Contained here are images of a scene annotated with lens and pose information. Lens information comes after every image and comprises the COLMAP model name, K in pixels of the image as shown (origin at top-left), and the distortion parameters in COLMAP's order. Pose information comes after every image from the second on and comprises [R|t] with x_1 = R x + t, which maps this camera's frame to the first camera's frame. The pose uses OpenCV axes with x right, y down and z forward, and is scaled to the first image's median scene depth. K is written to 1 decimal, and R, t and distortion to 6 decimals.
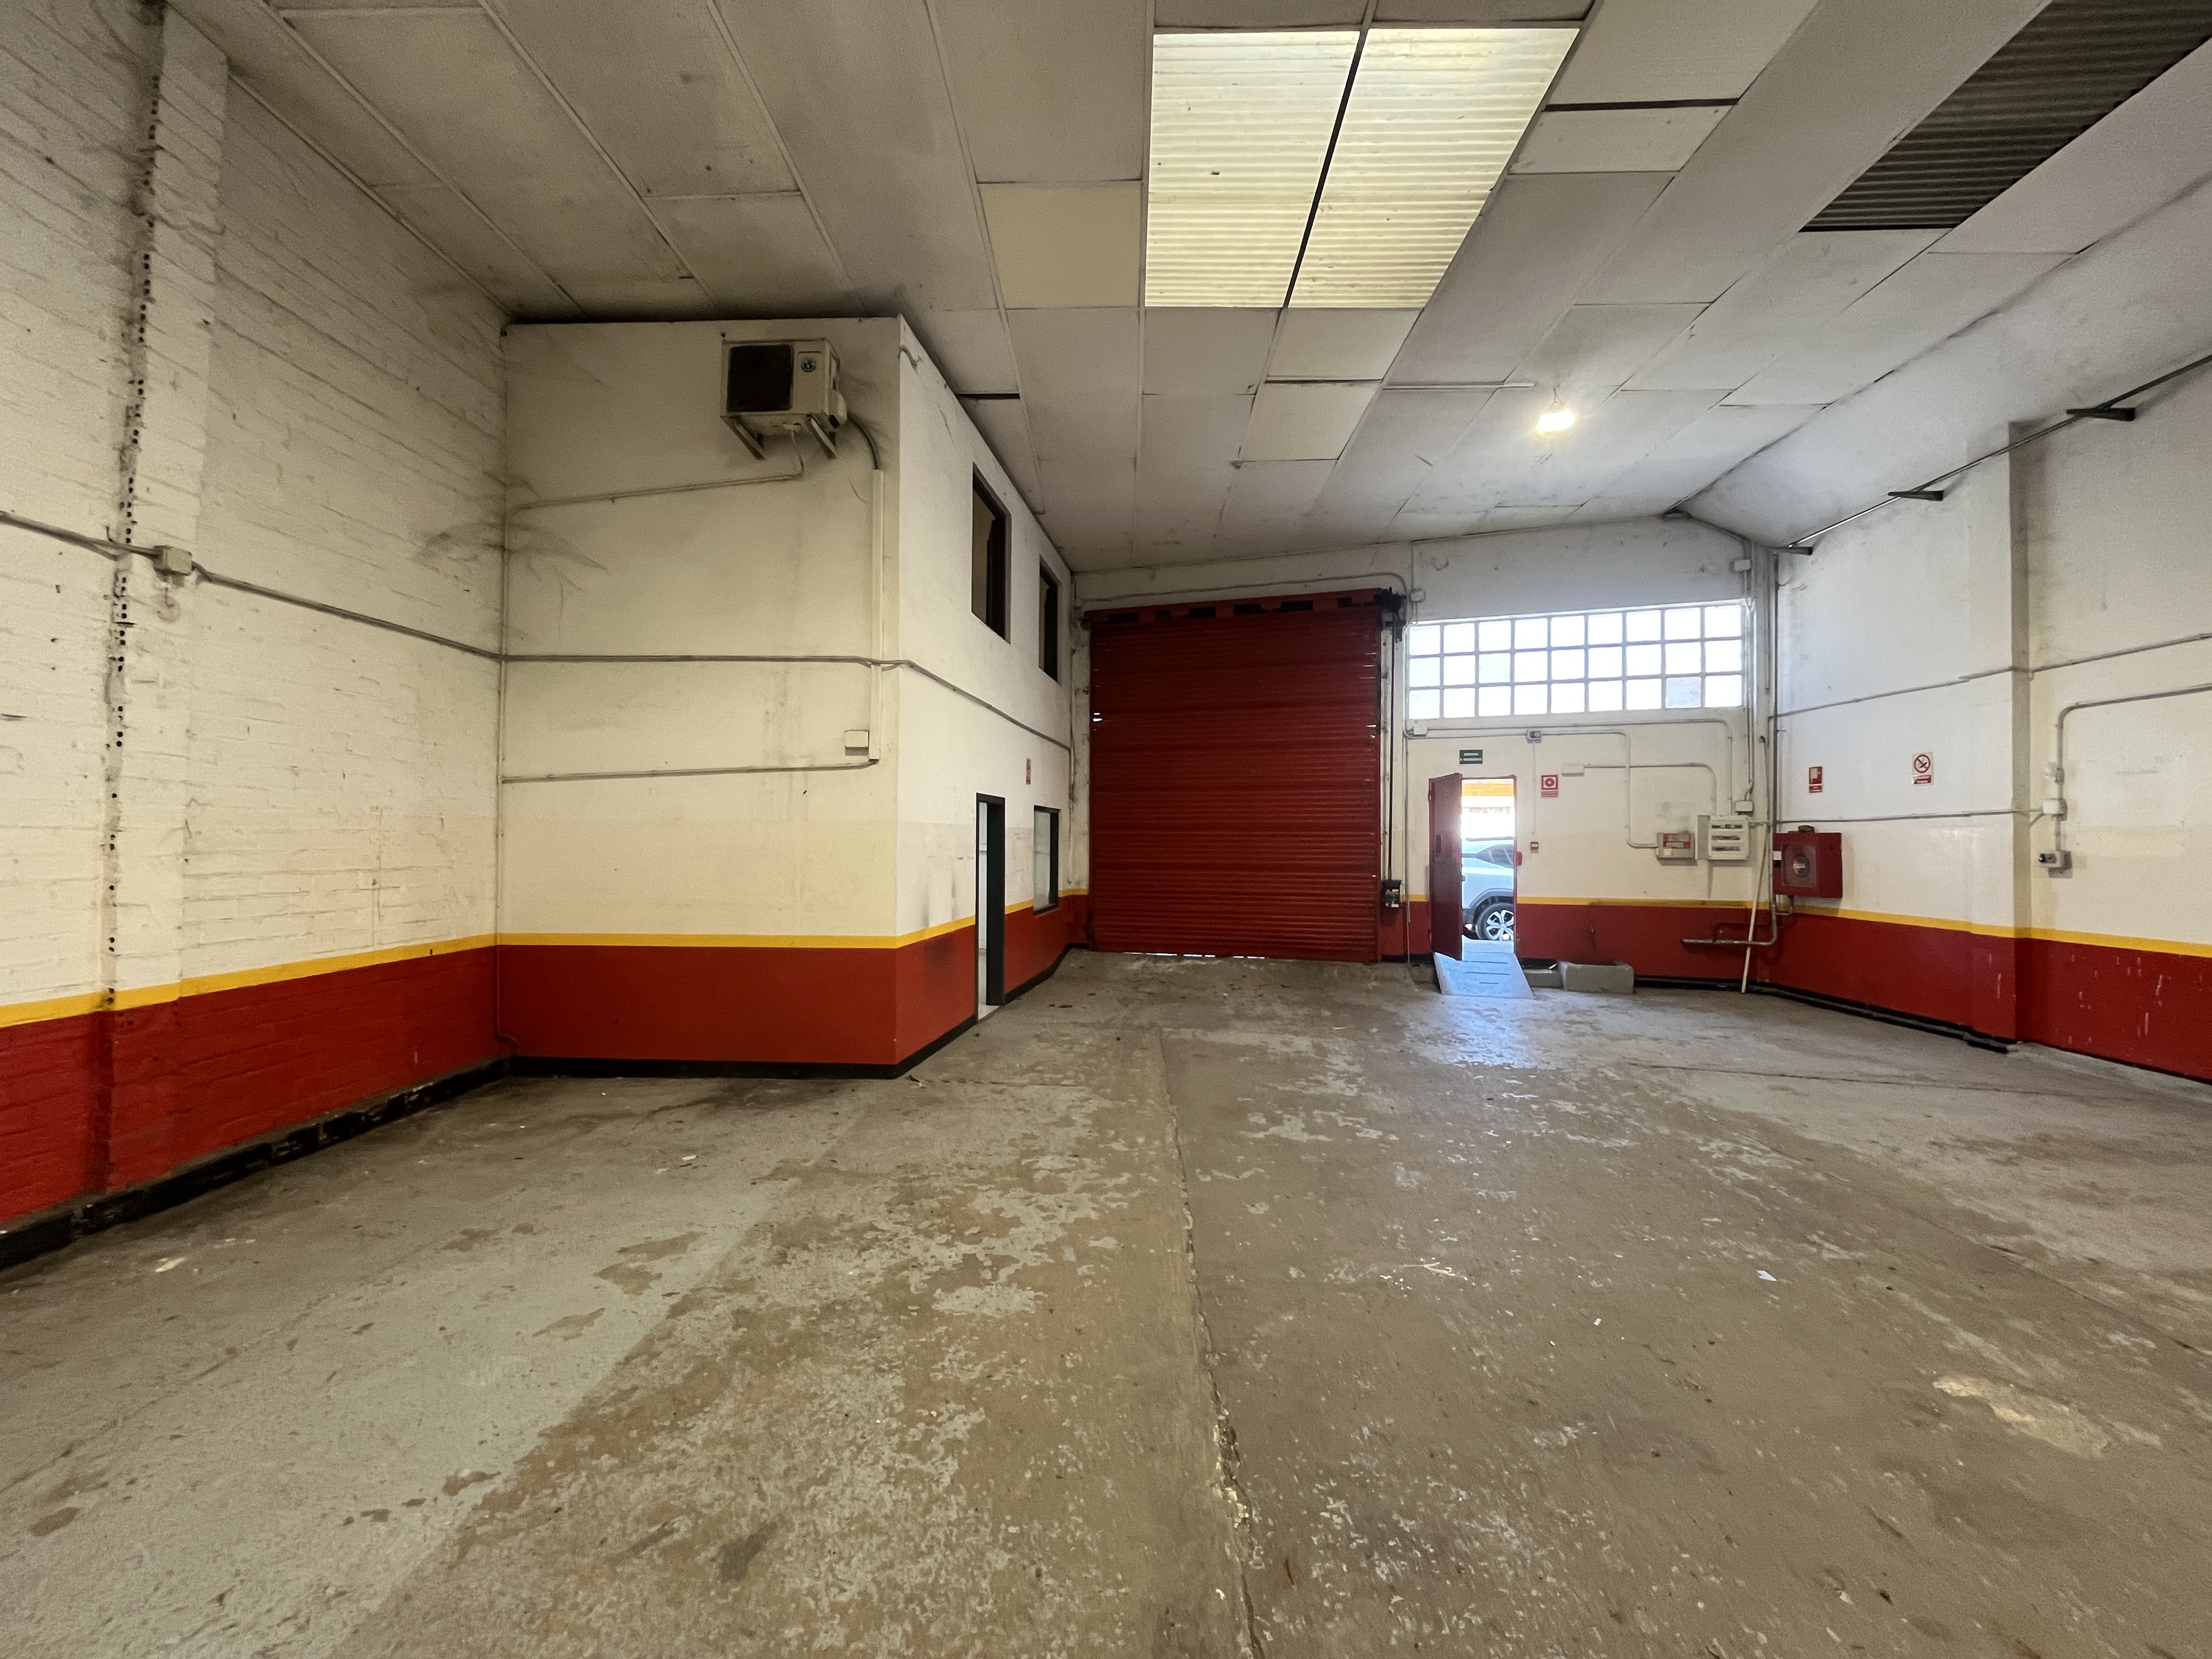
lens RADIAL K [[892.5, 0, 1099.9], [0, 892.5, 831.7], [0, 0, 1]] dist [-0.002790, -0.000722]
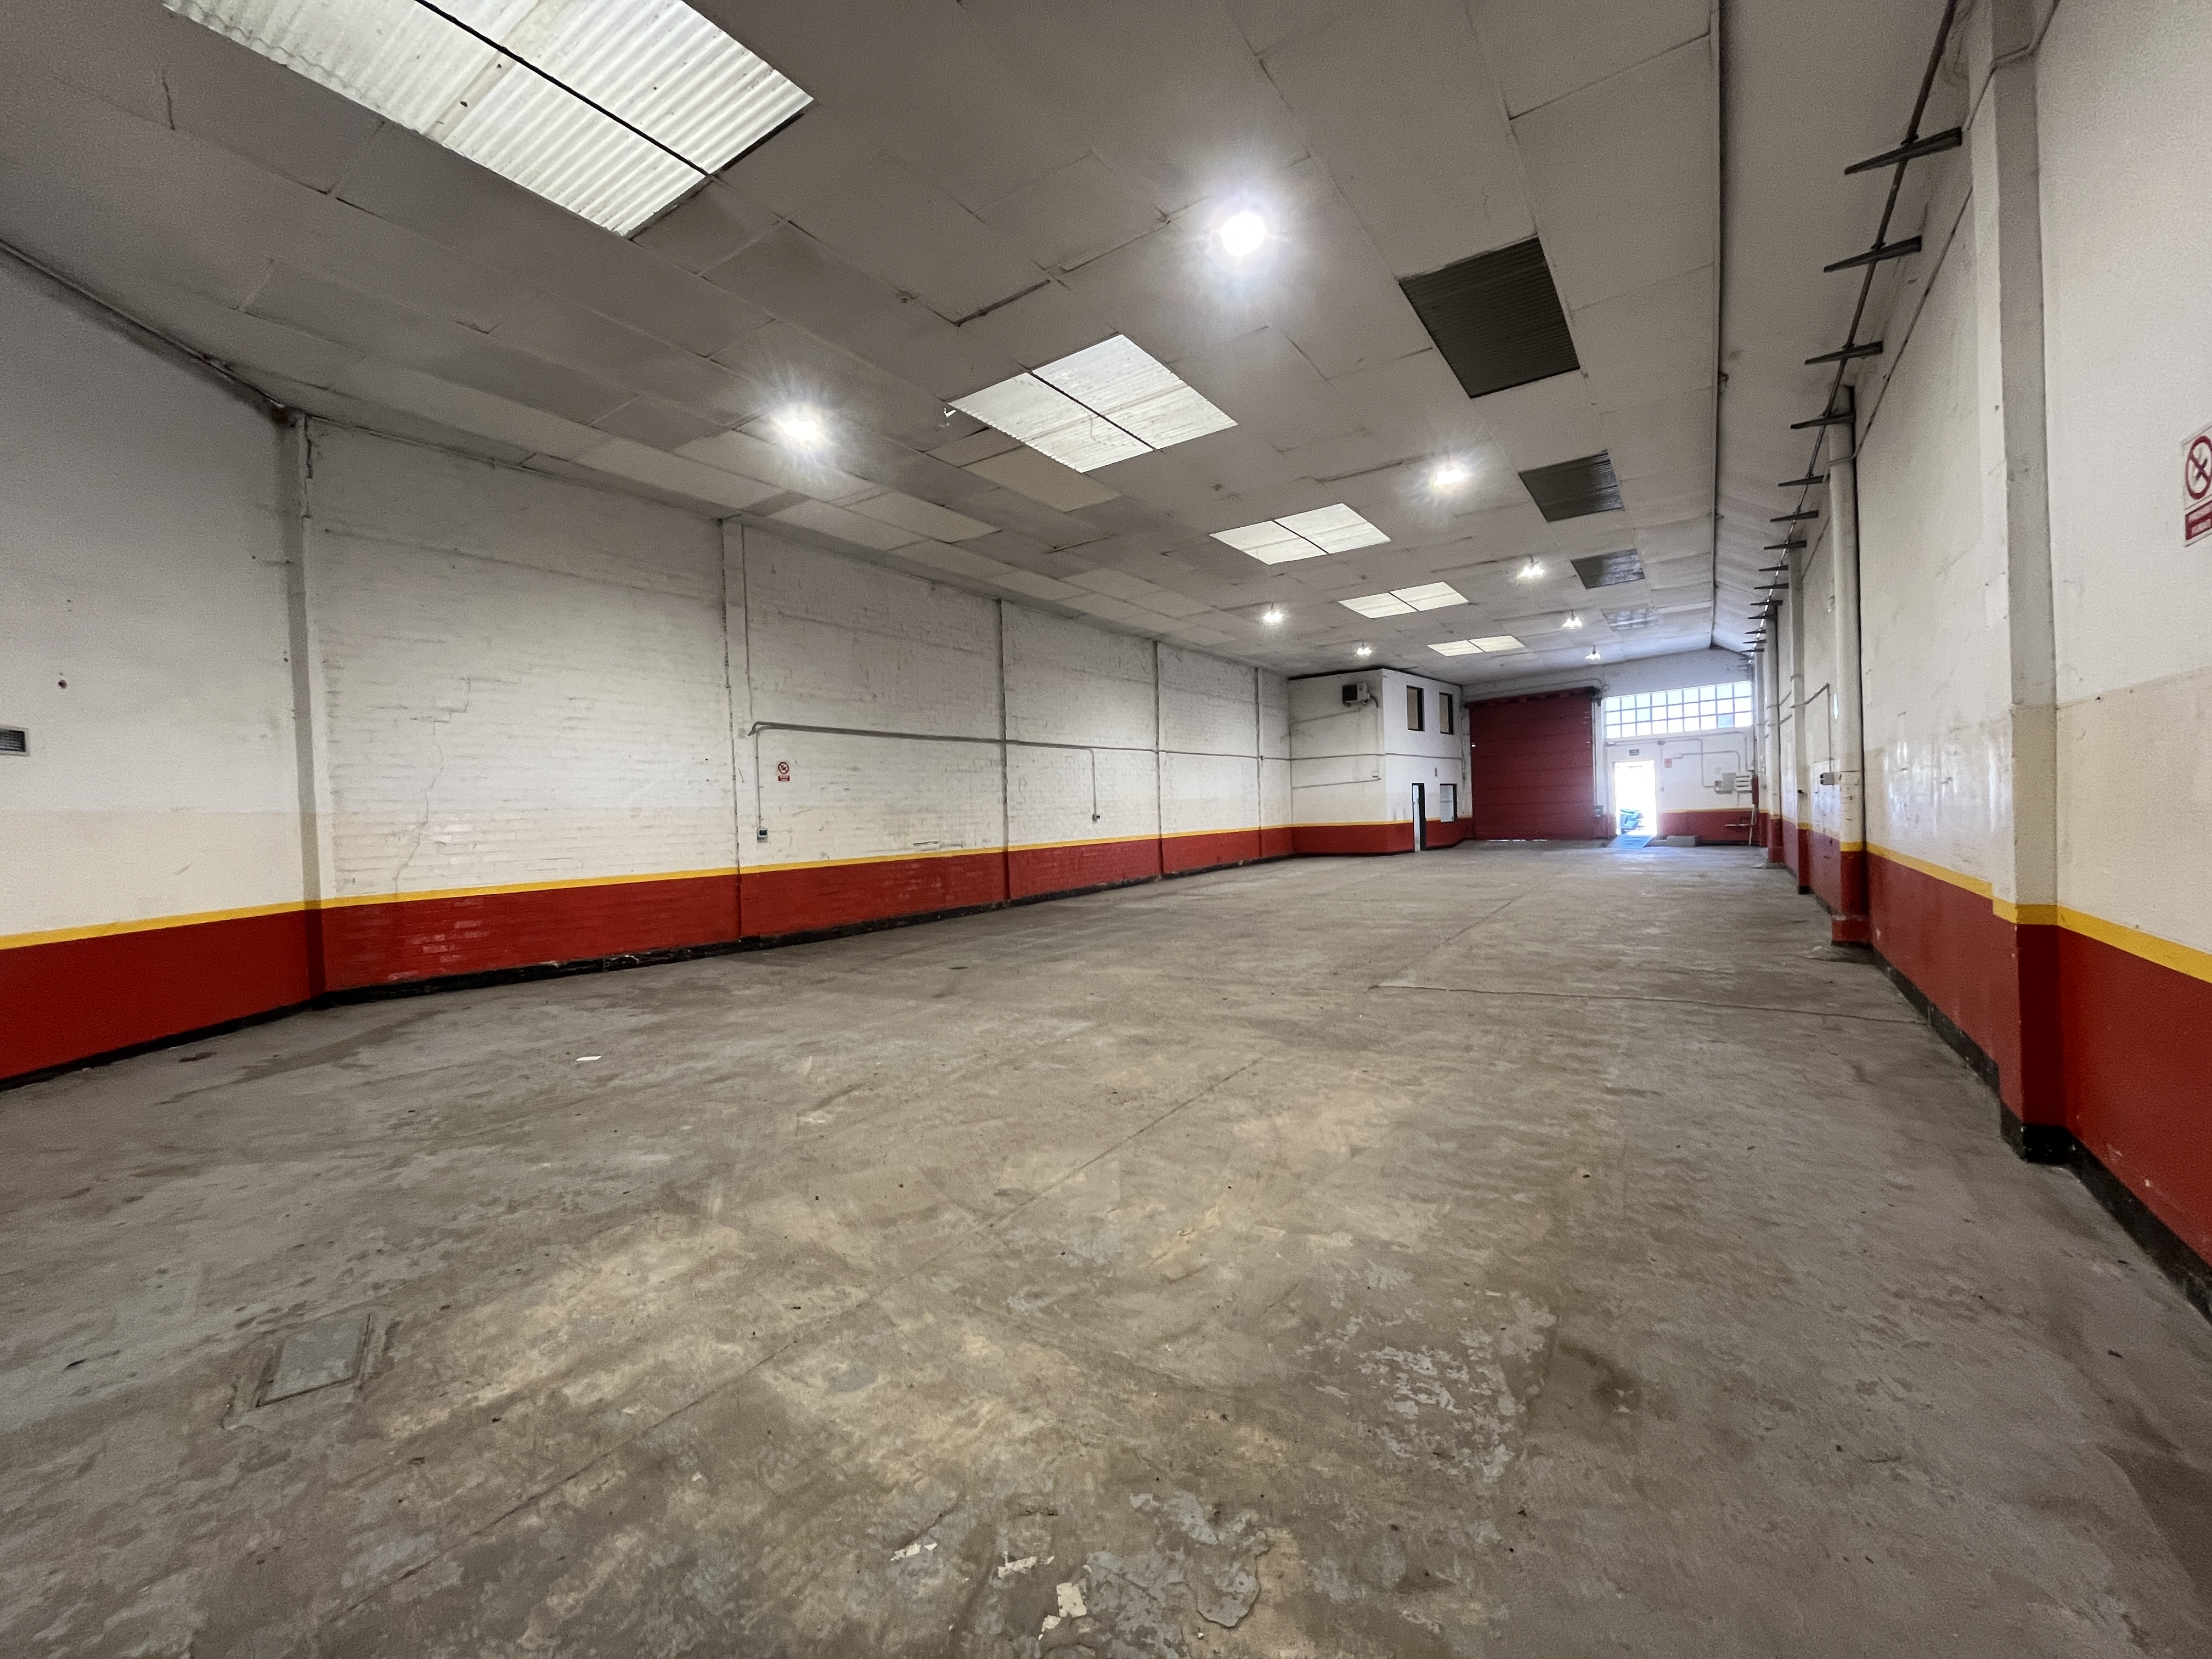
lens RADIAL K [[892.5, 0, 1101.1], [0, 892.5, 826.8], [0, 0, 1]] dist [-0.002790, -0.000722]
pose [[0.845613, -0.028903, -0.533014, 0.940072], [0.046540, 0.998723, 0.019677, 0.000629], [0.531764, -0.041446, 0.845878, -3.526995]]
